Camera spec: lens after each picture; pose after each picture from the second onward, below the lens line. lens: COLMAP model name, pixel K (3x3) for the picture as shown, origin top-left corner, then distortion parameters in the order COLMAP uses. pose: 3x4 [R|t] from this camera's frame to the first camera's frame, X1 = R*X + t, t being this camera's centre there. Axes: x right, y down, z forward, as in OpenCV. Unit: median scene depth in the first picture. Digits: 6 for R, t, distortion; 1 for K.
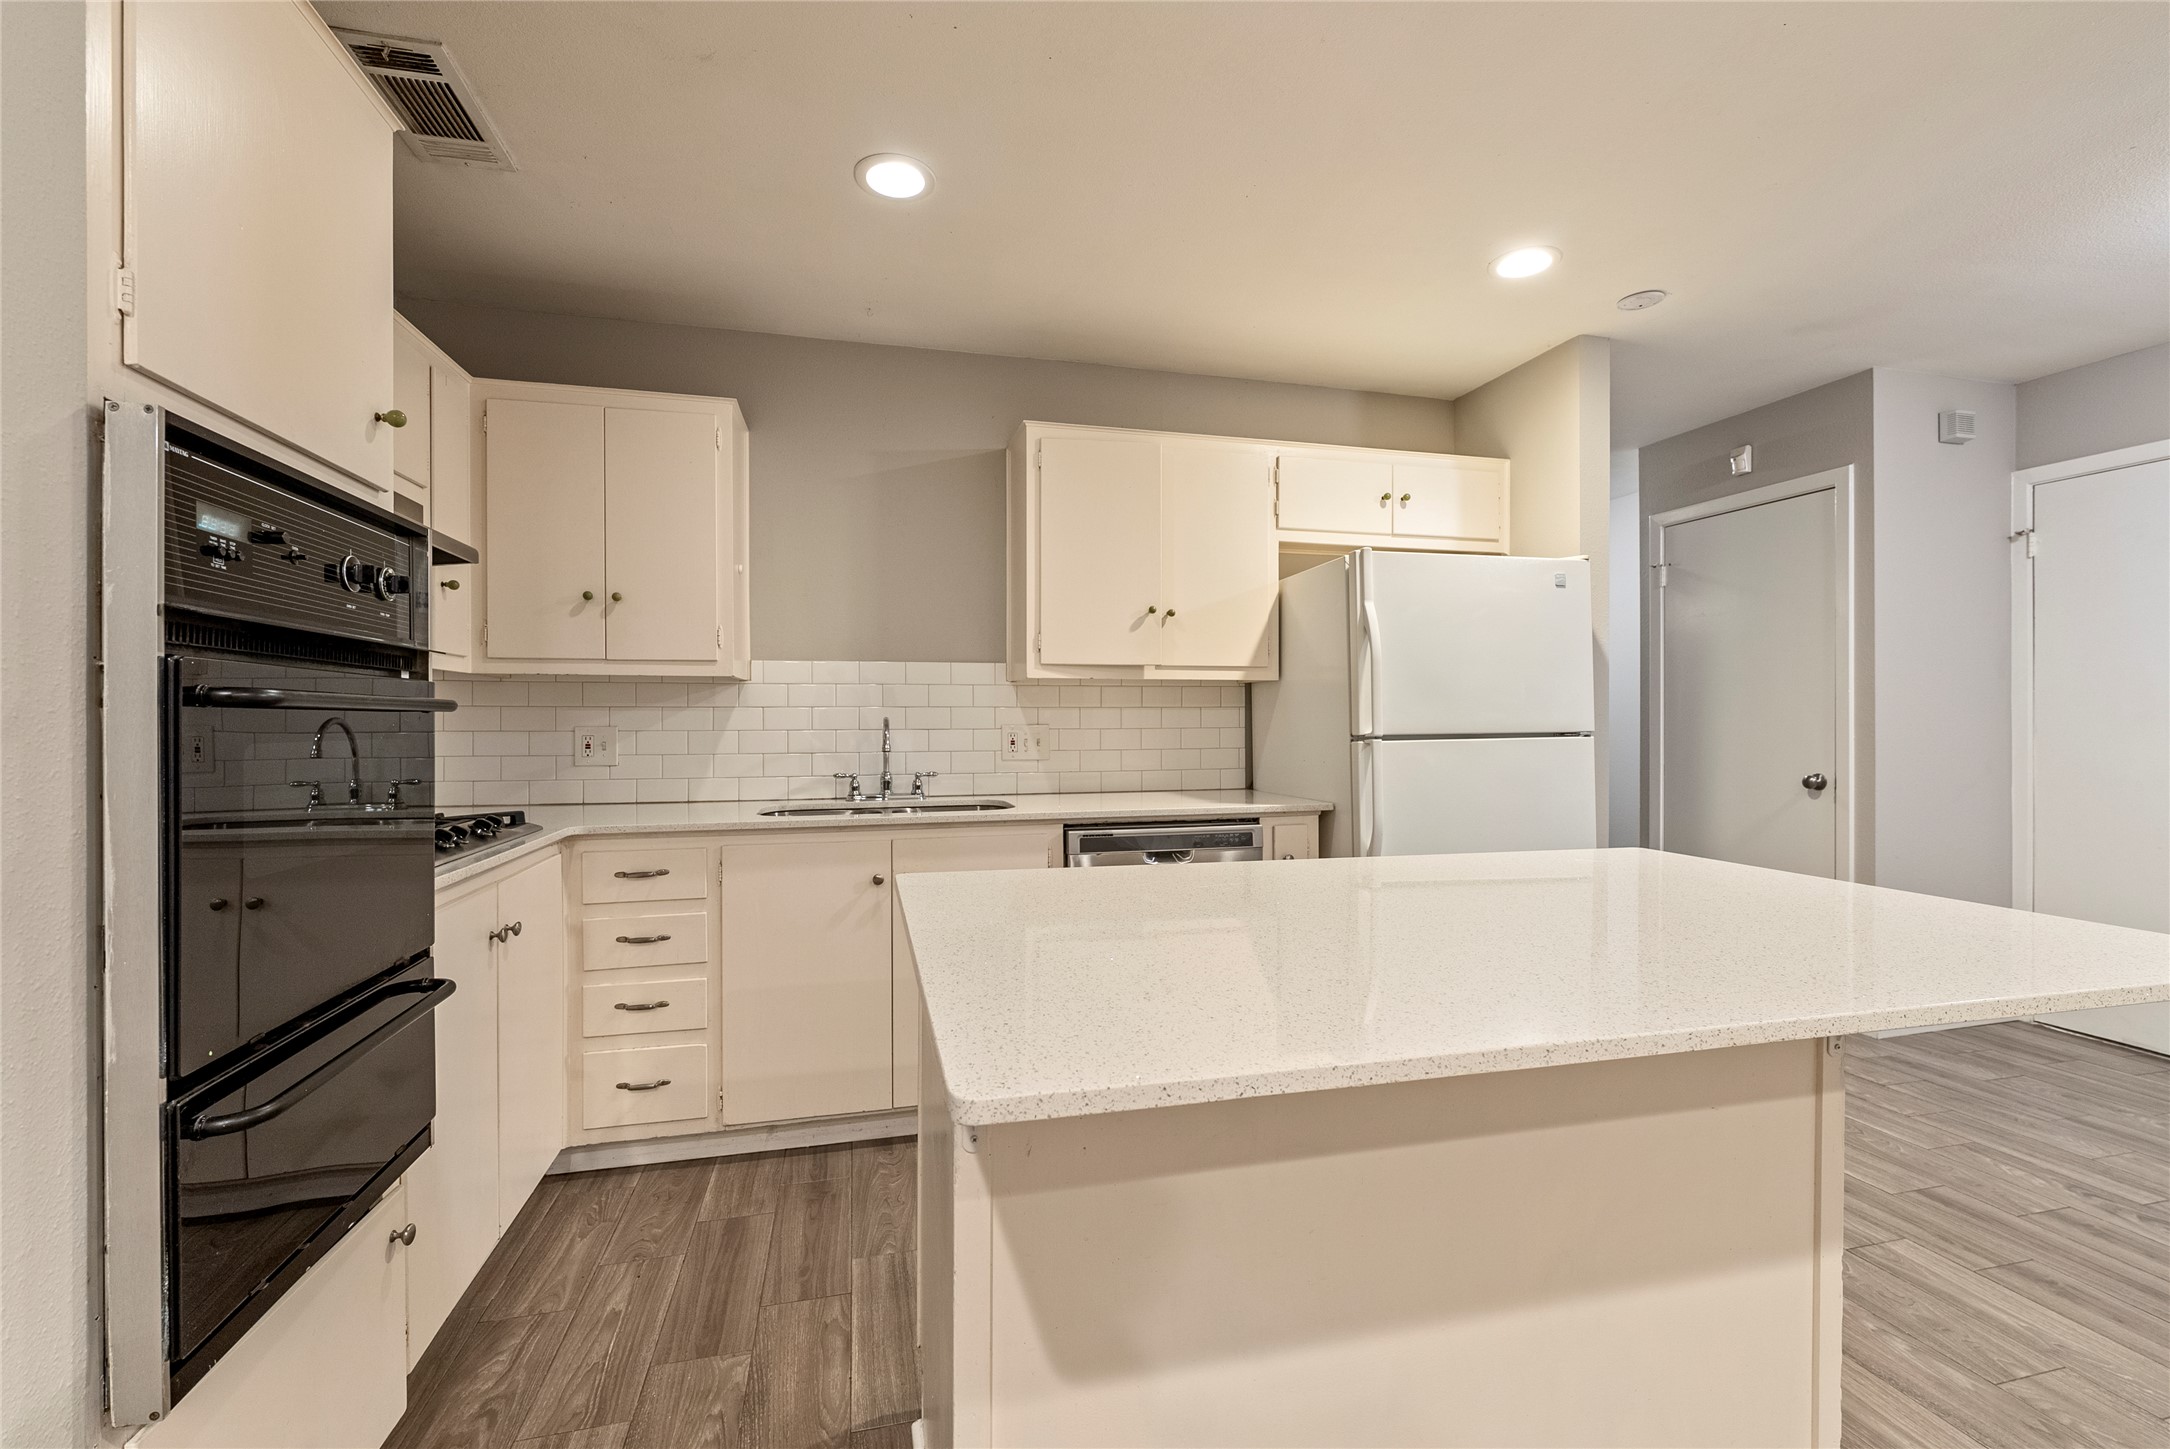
lens RADIAL K [[912.8, 0, 1085.0], [0, 912.8, 724.5], [0, 0, 1]] dist [0.000254, 0.000018]
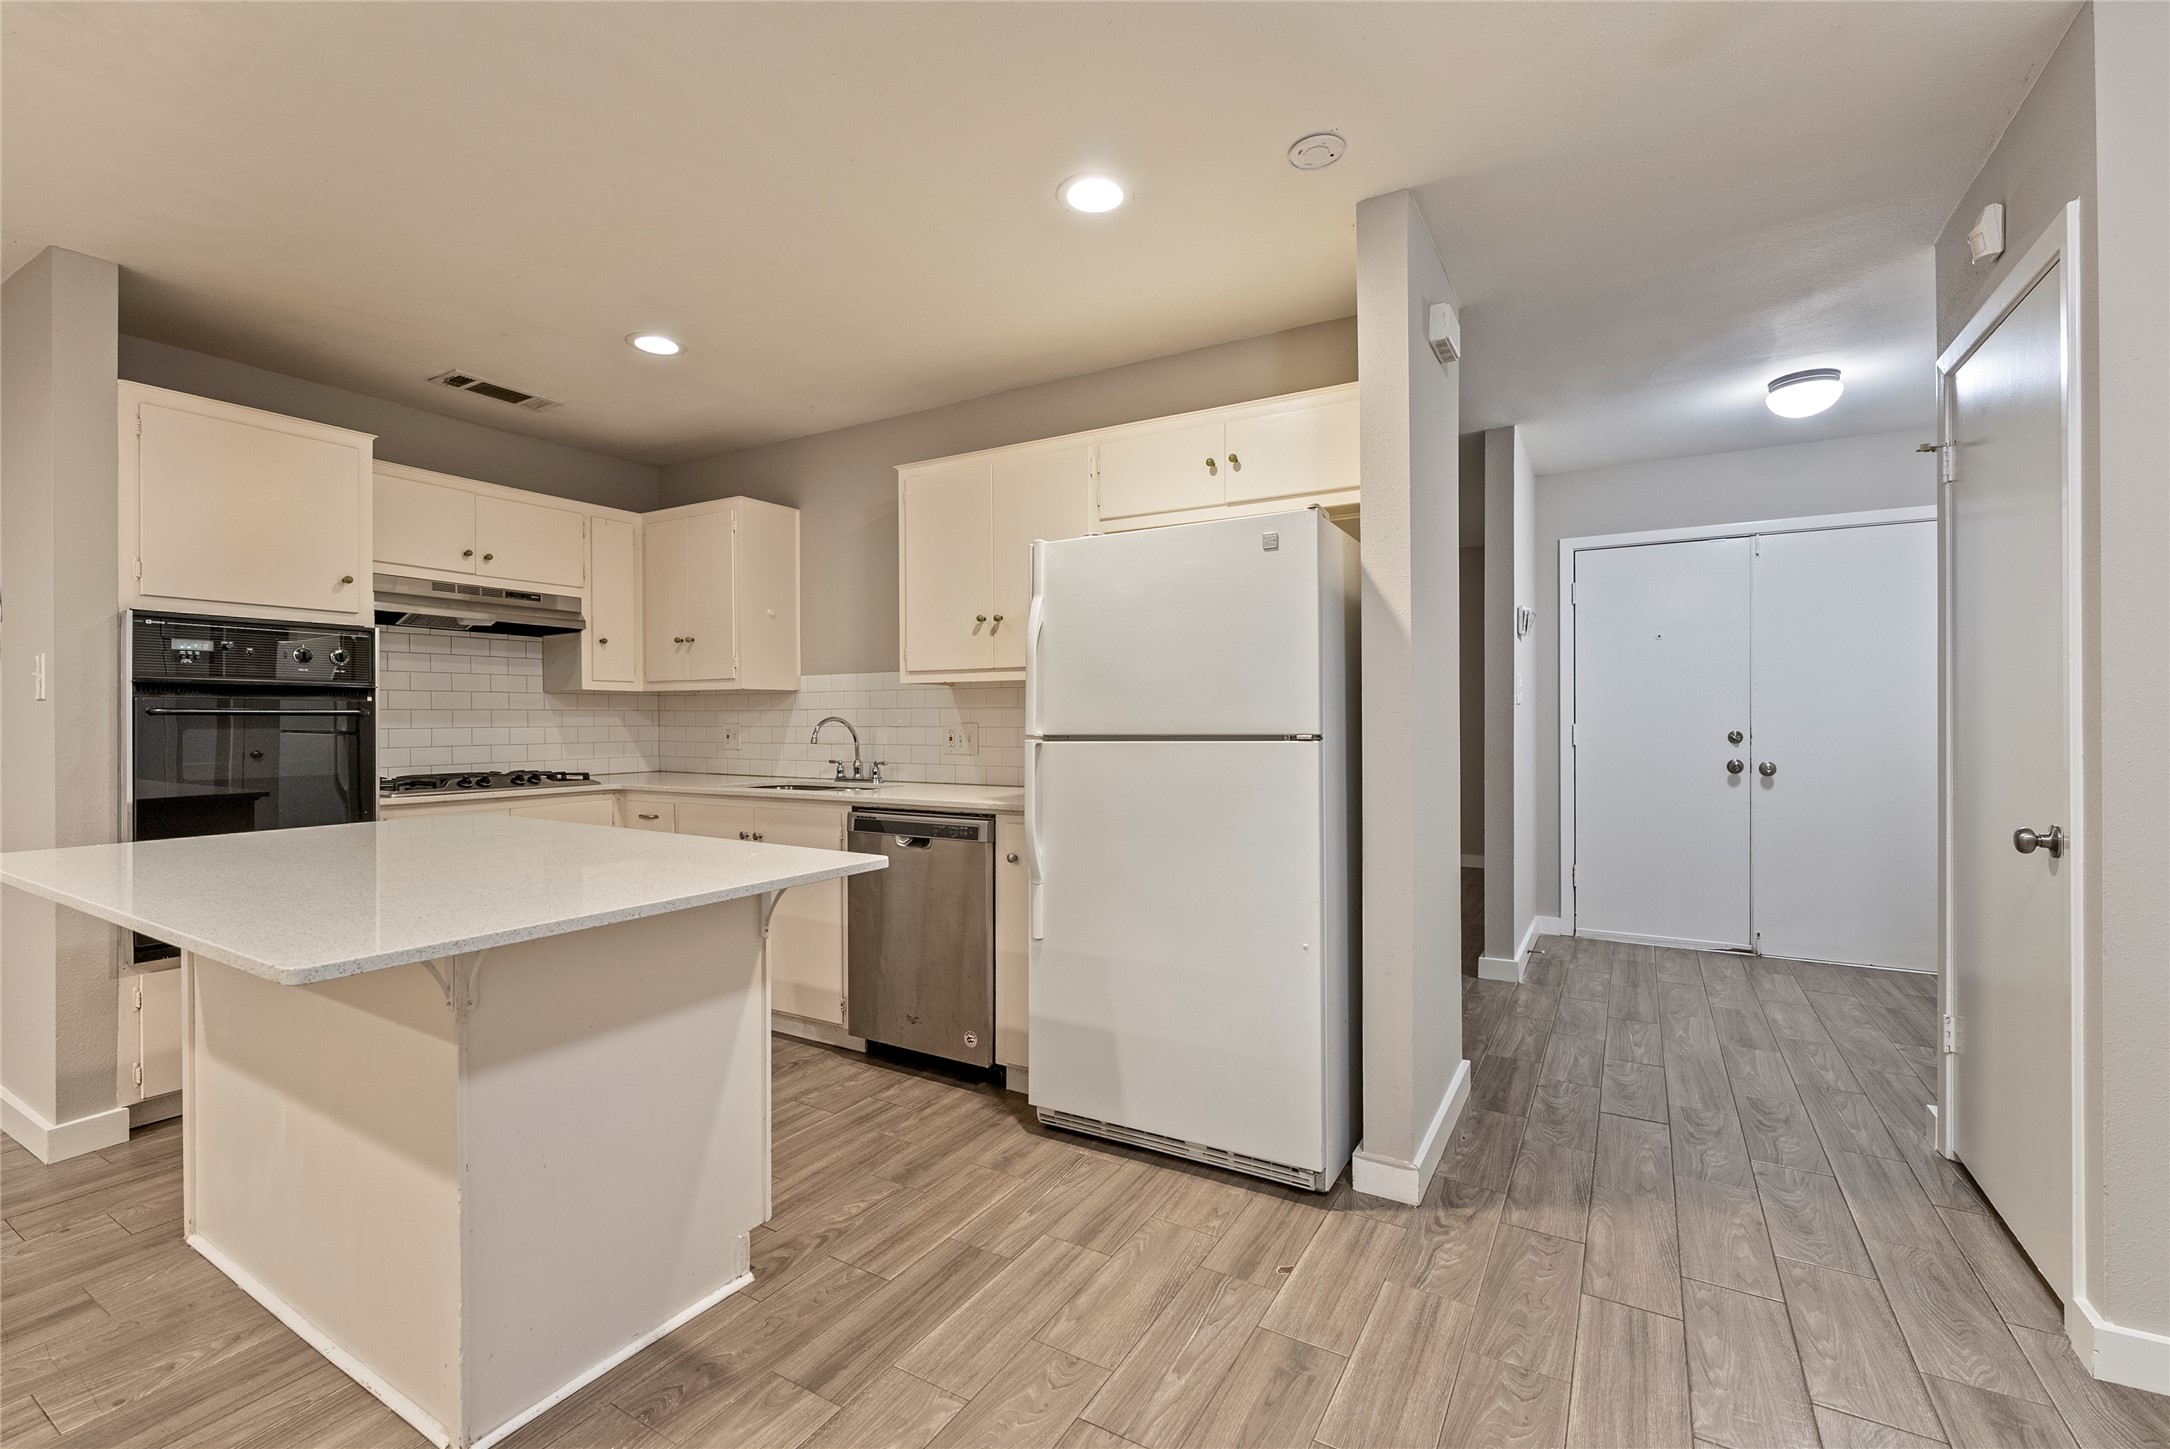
lens RADIAL K [[938.2, 0, 1076.1], [0, 938.2, 716.6], [0, 0, 1]] dist [0.014538, -0.000398]
pose [[0.712163, -0.001431, -0.702013, 0.932620], [-0.002079, 0.999989, -0.004148, -0.003939], [0.702011, 0.004414, 0.712152, 0.286928]]
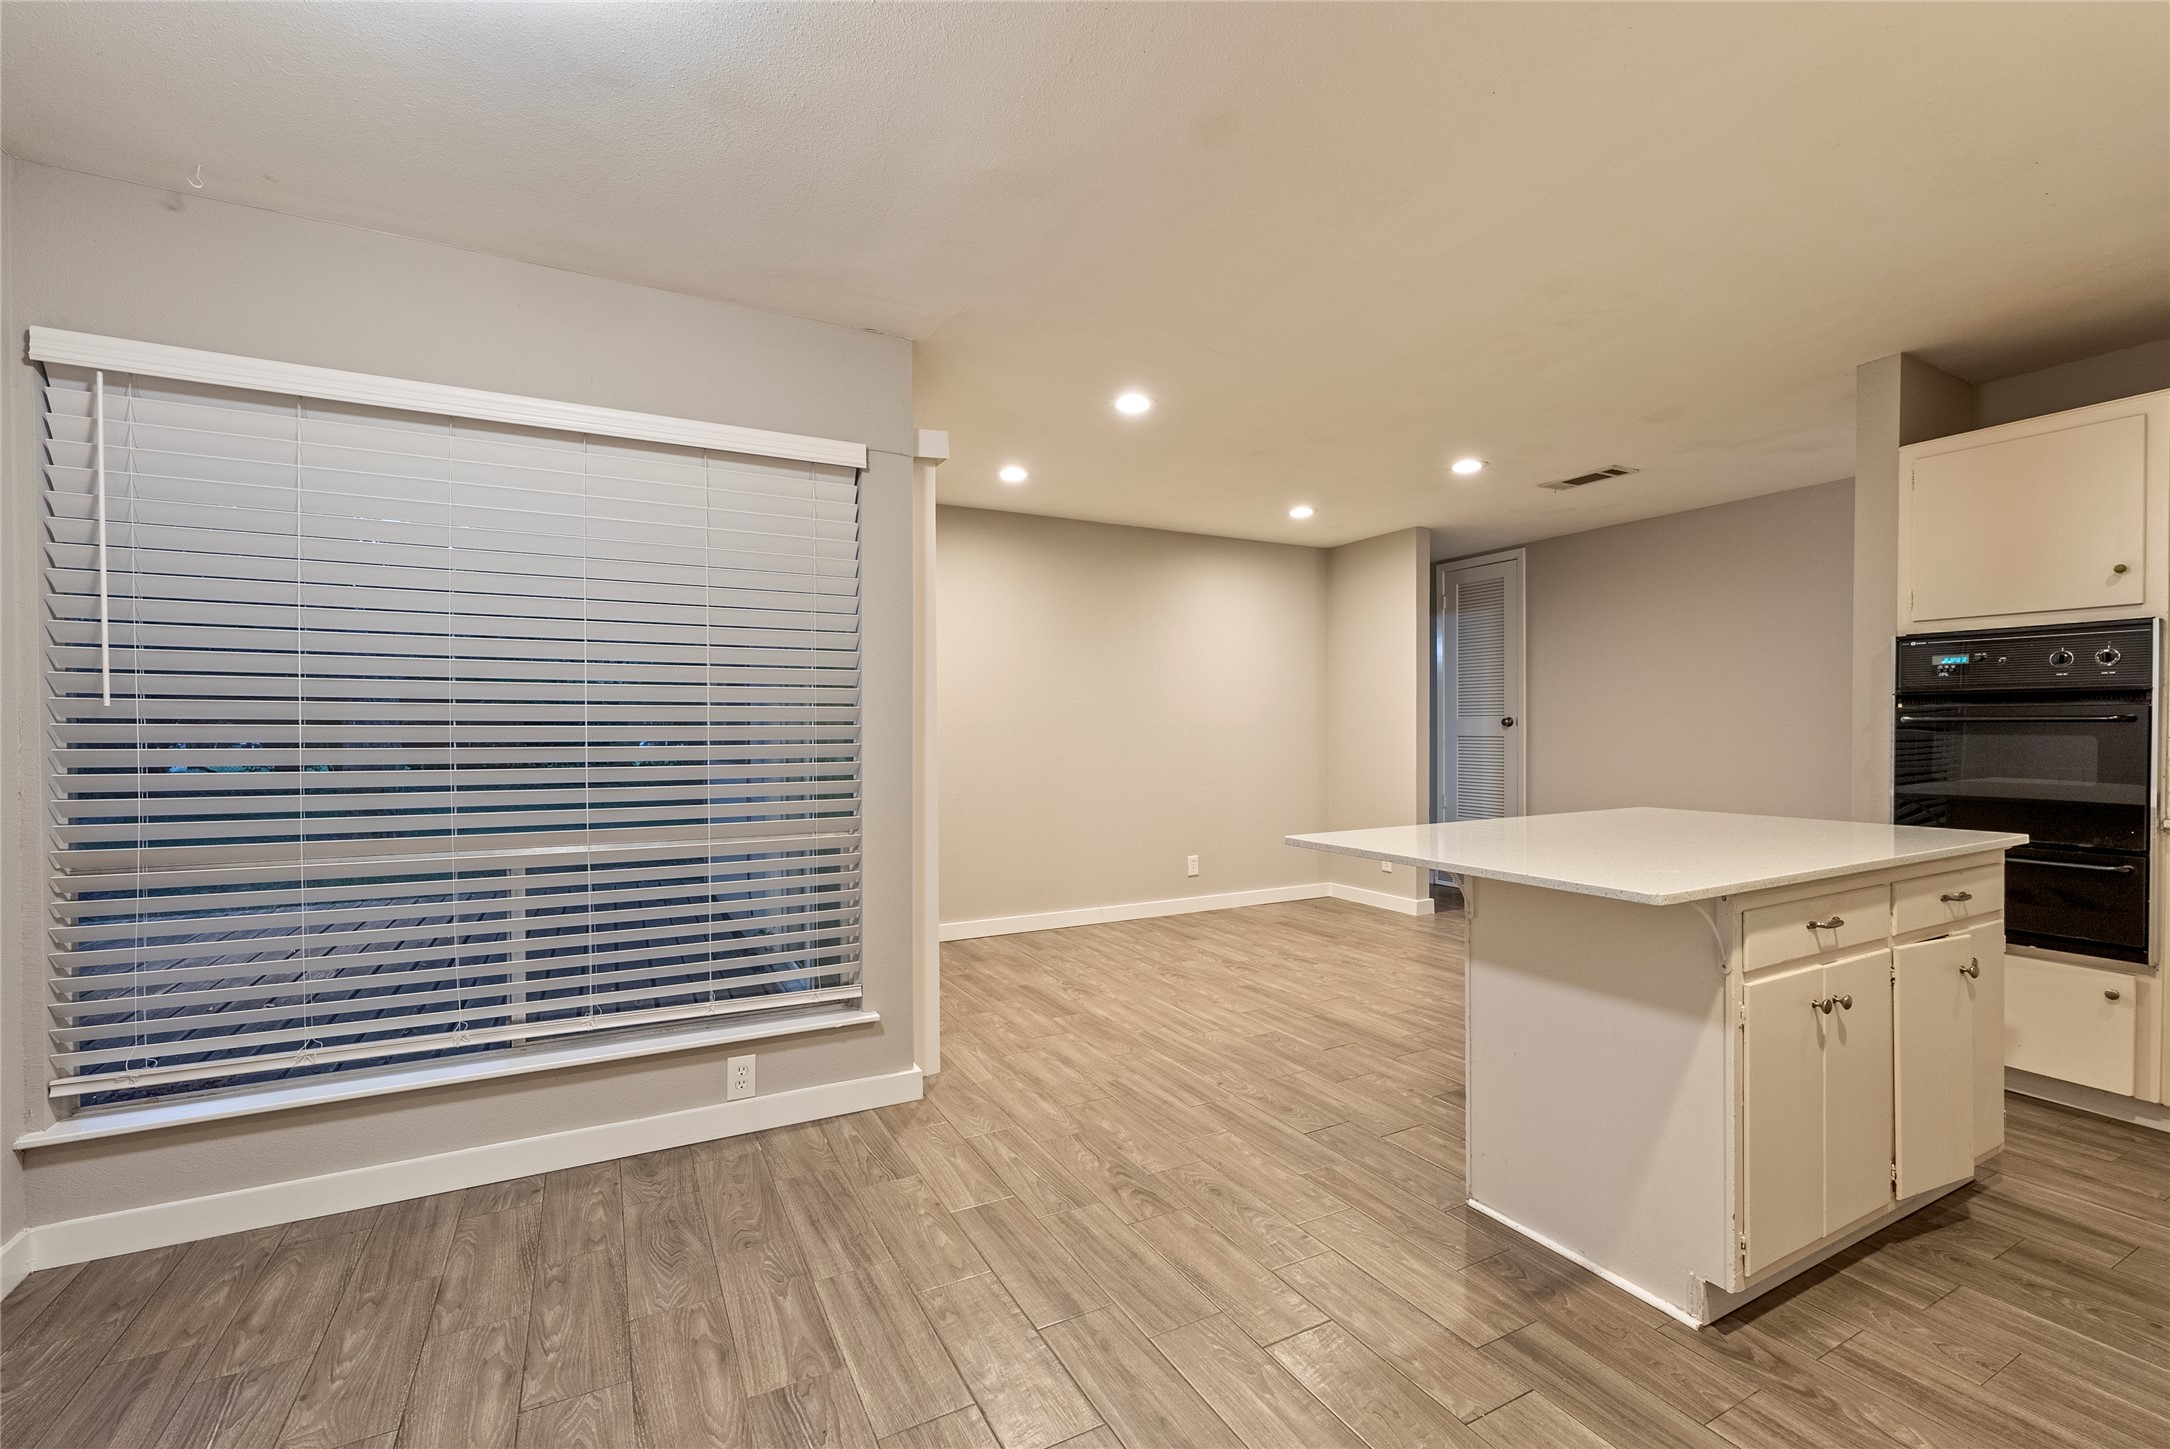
lens RADIAL K [[938.2, 0, 1076.1], [0, 938.2, 716.6], [0, 0, 1]] dist [0.014538, -0.000398]
pose [[-0.966471, -0.010715, -0.256554, 0.853031], [-0.009693, 0.999939, -0.005248, 0.001233], [0.256594, -0.002586, -0.966516, 1.090307]]
